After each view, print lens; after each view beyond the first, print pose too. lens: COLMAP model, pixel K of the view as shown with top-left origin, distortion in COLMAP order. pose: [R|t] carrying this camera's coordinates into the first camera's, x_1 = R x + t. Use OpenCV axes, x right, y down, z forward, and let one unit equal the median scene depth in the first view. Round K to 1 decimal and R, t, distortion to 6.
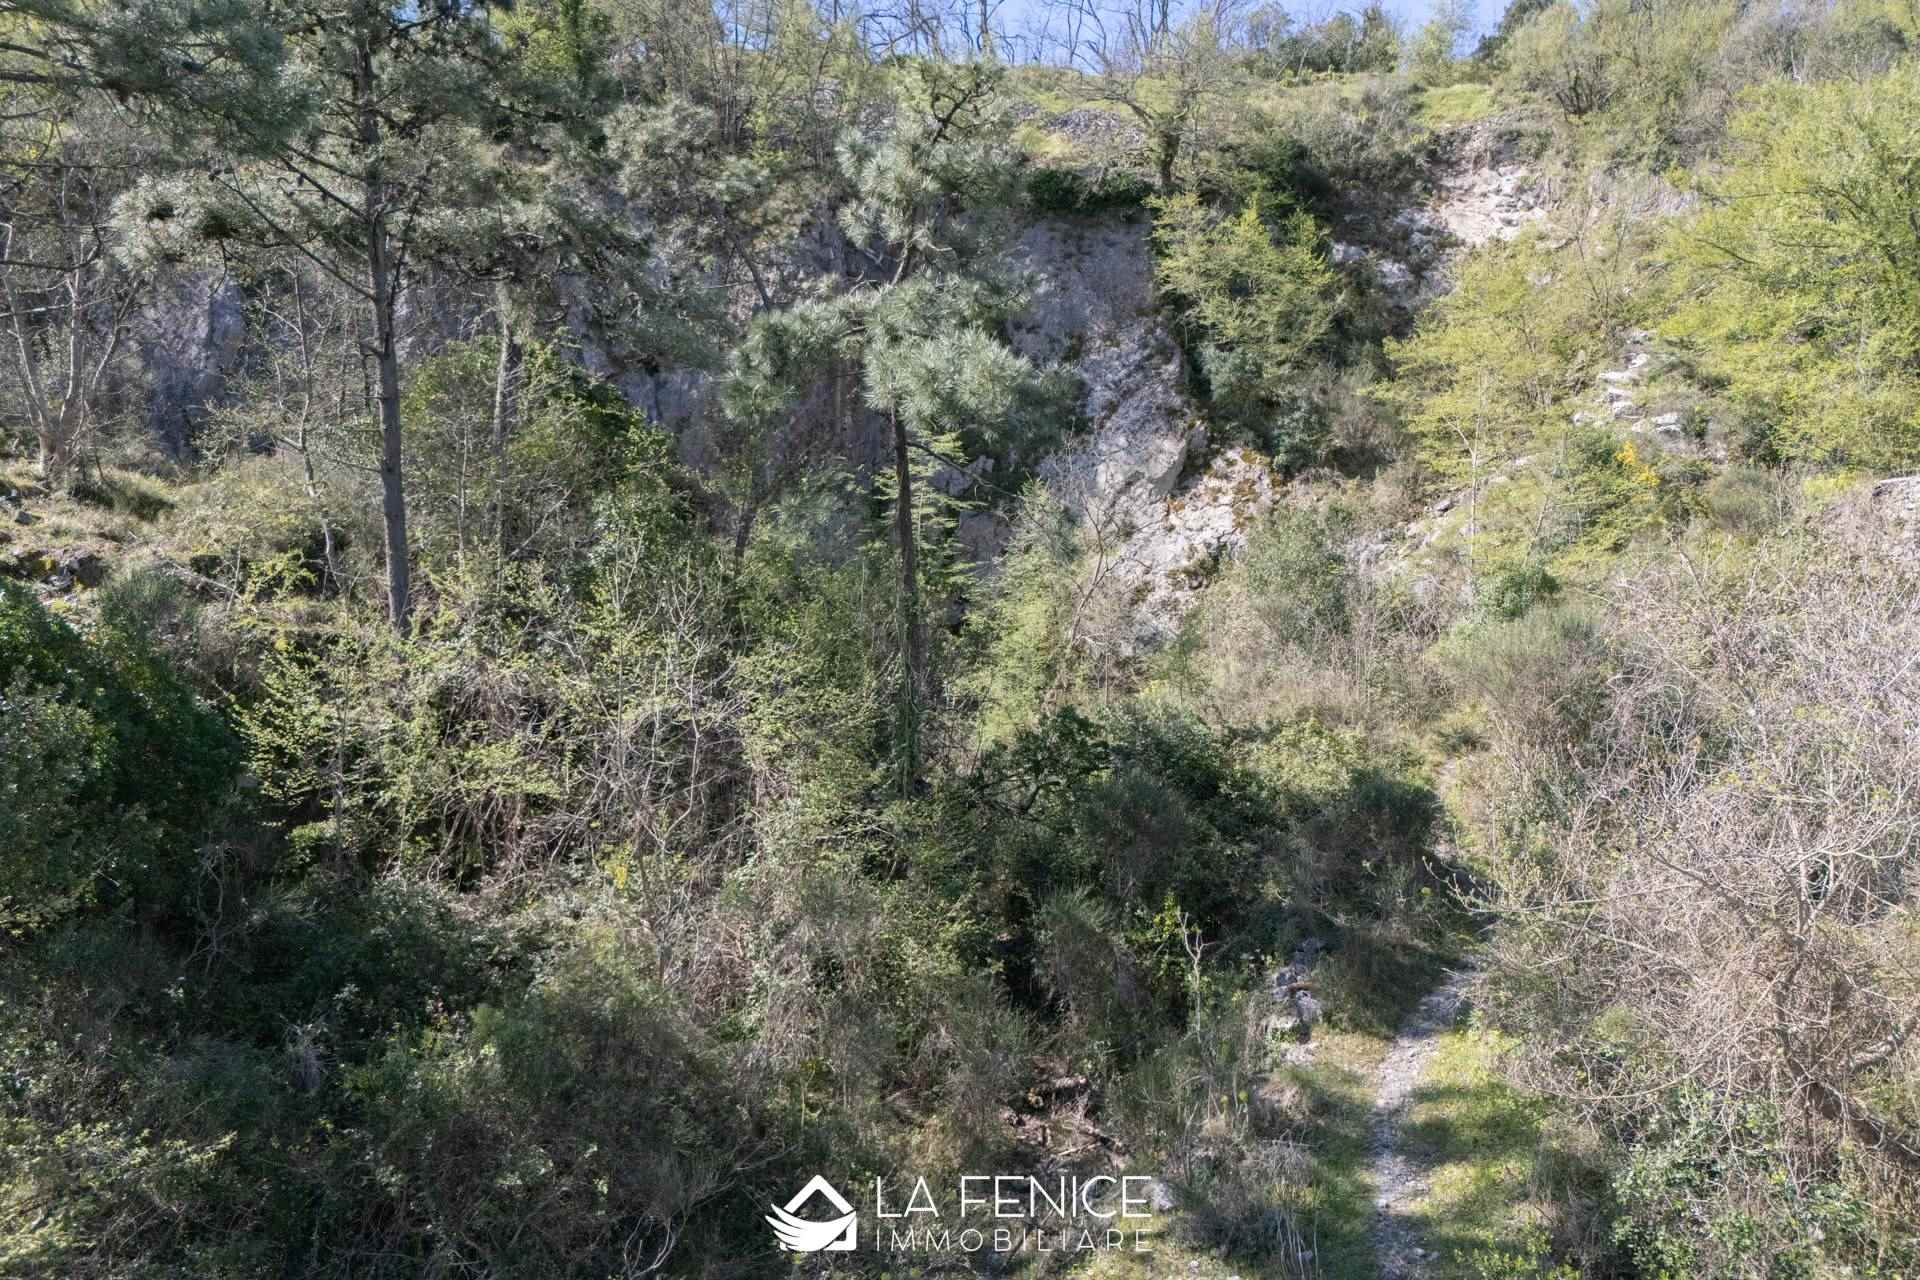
lens RADIAL K [[1406.0, 0, 960.0], [0, 1406.0, 640.0], [0, 0, 1]] dist [0.051650, -0.036926]
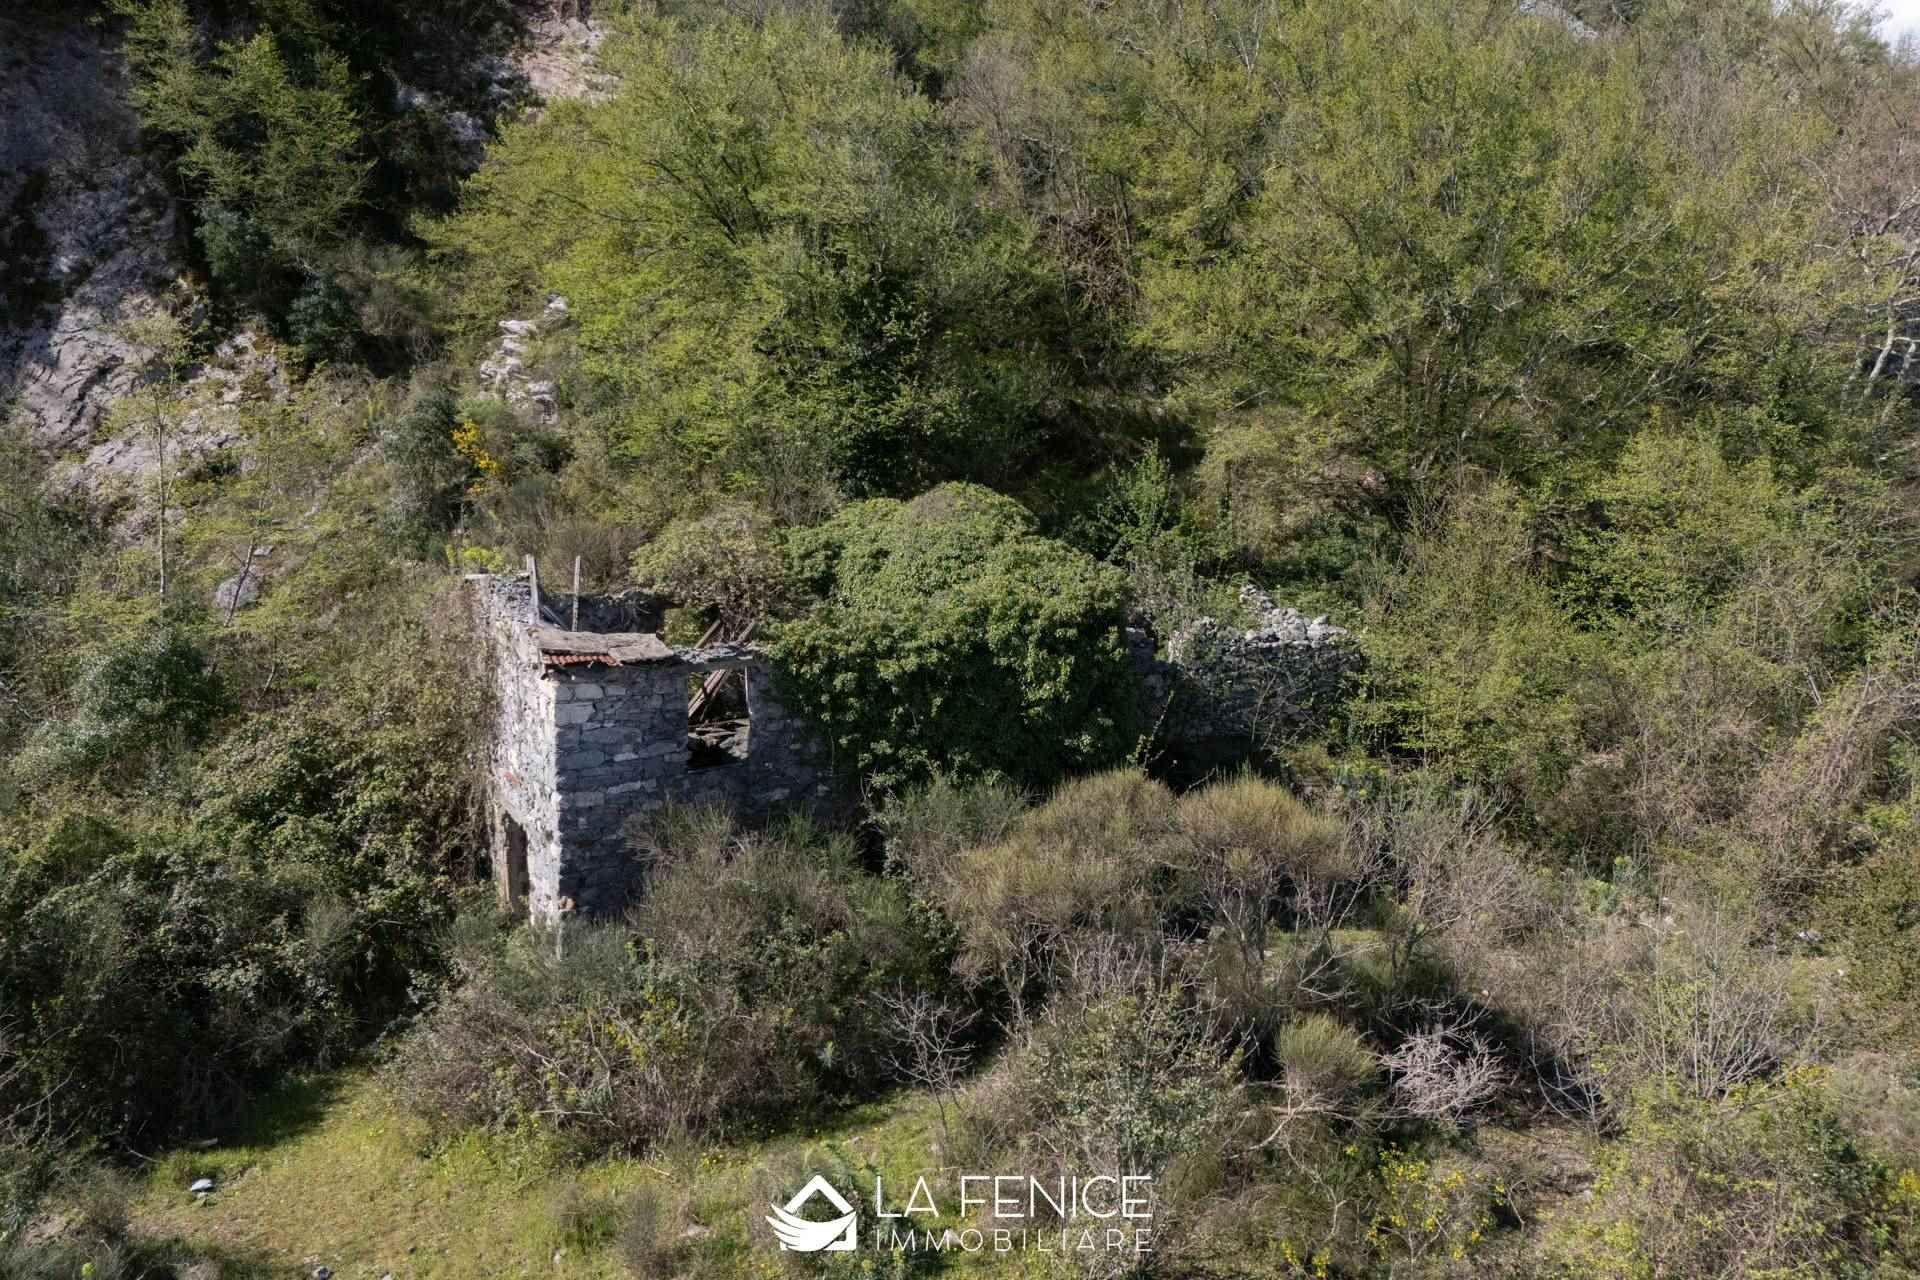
lens RADIAL K [[1400.2, 0, 960.0], [0, 1400.2, 640.0], [0, 0, 1]] dist [0.079715, -0.076777]
pose [[0.896084, -0.062389, 0.439478, 0.195692], [0.002599, 0.990794, 0.135356, -0.069207], [-0.443877, -0.120148, 0.887996, 0.031872]]
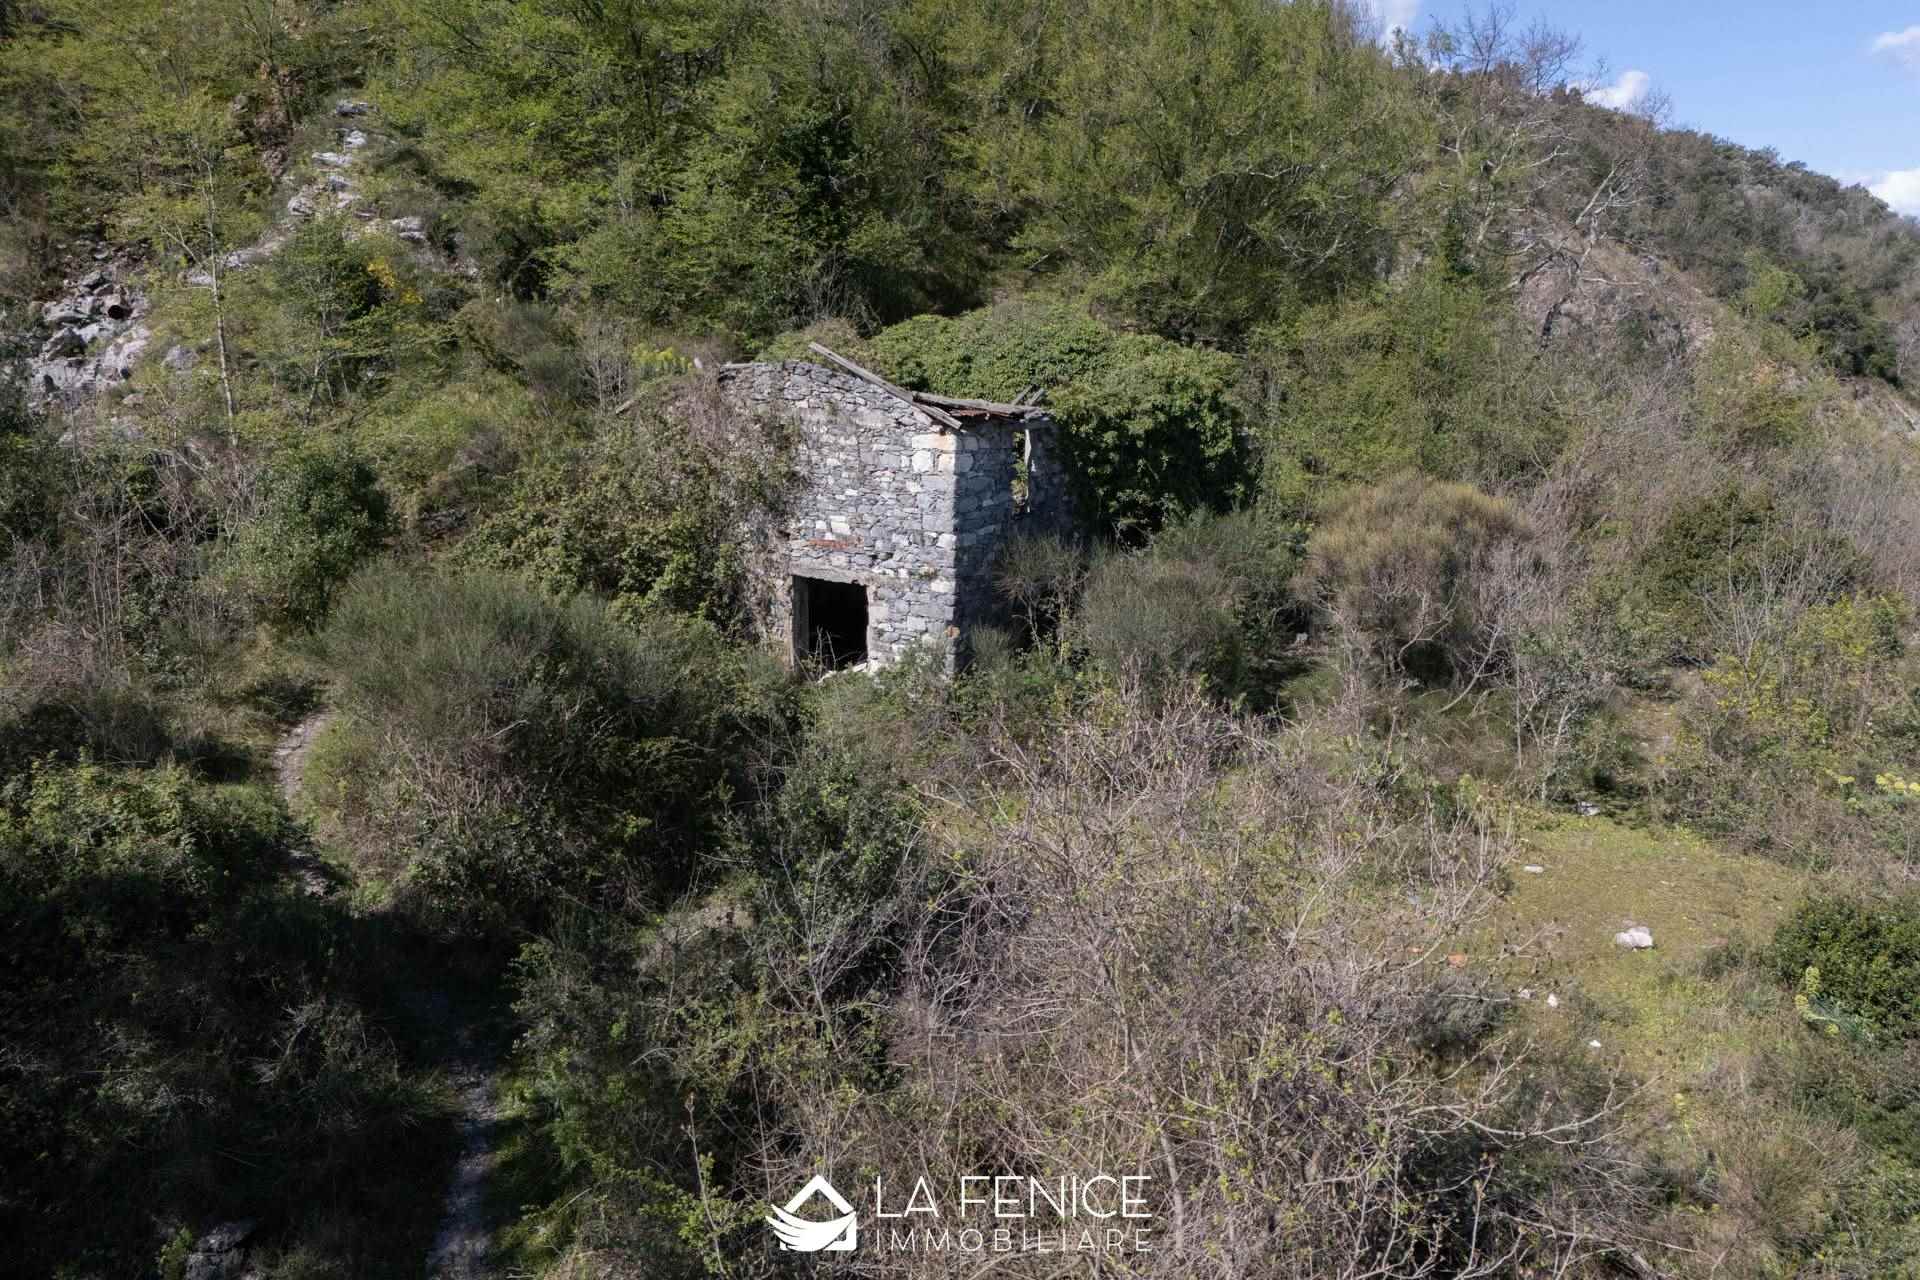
lens RADIAL K [[1406.0, 0, 960.0], [0, 1406.0, 640.0], [0, 0, 1]] dist [0.051650, -0.036926]
pose [[0.622803, -0.163585, 0.765086, 0.002848], [0.018503, 0.980703, 0.194625, -0.041083], [-0.782160, -0.107056, 0.613811, 0.108535]]
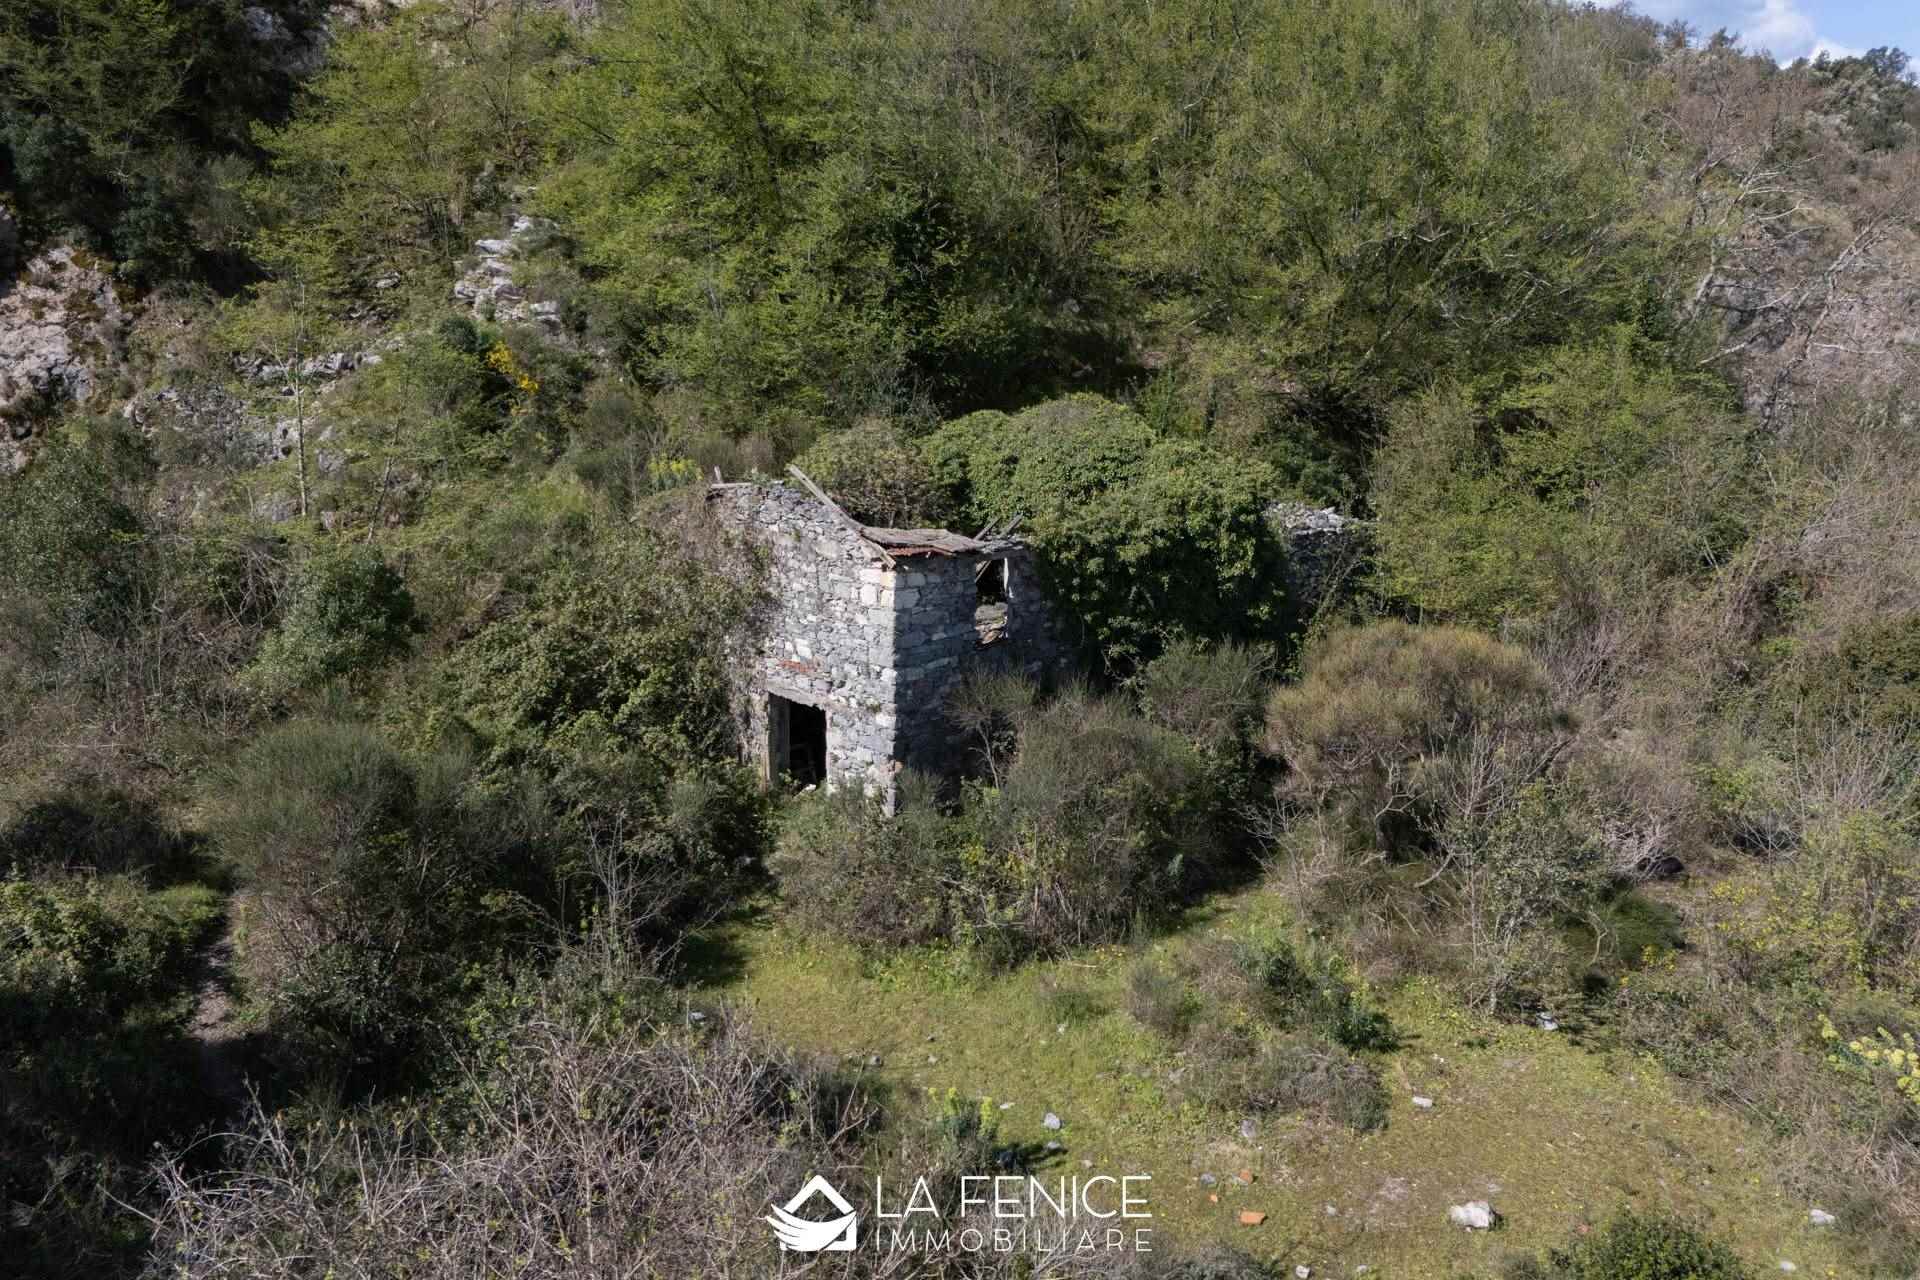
lens RADIAL K [[1400.2, 0, 960.0], [0, 1400.2, 640.0], [0, 0, 1]] dist [0.079715, -0.076777]
pose [[0.775557, -0.127486, 0.618271, 0.066077], [0.011029, 0.981983, 0.188649, -0.067714], [-0.631181, -0.139489, 0.762989, 0.060666]]
